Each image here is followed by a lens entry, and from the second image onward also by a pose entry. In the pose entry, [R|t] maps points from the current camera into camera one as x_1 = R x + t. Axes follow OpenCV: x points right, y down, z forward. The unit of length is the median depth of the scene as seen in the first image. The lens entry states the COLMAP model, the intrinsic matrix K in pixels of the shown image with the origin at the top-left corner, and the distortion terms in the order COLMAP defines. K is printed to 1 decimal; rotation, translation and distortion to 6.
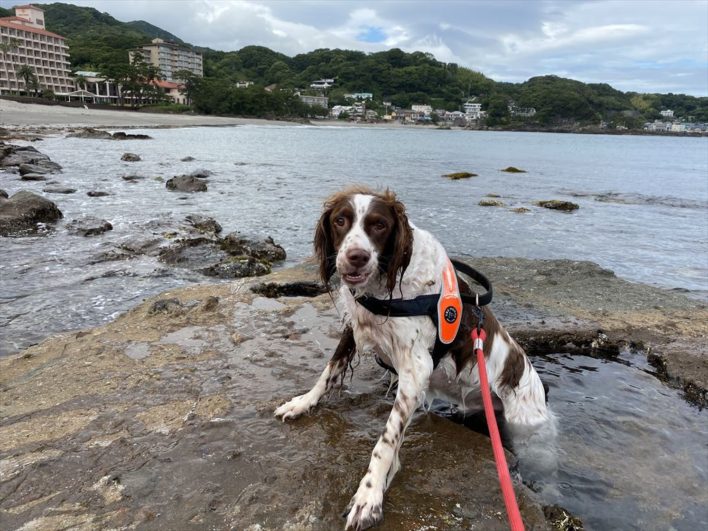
lens RADIAL K [[537.0, 0, 354.8], [0, 537.0, 264.4], [0, 0, 1]] dist [0.008673, 0.000250]
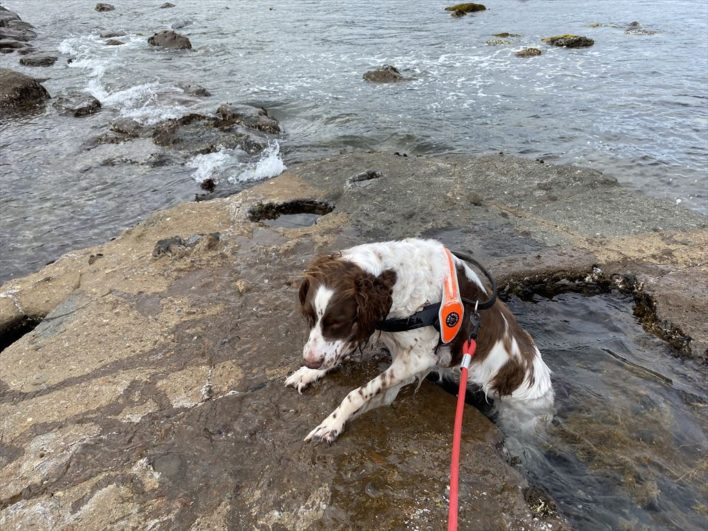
lens RADIAL K [[537.0, 0, 342.3], [0, 537.0, 245.9], [0, 0, 1]] dist [0.008673, 0.000250]
pose [[0.998223, -0.046544, -0.037221, 0.018769], [0.055410, 0.954780, 0.292104, -0.228325], [0.021942, -0.293647, 0.955662, 0.029309]]
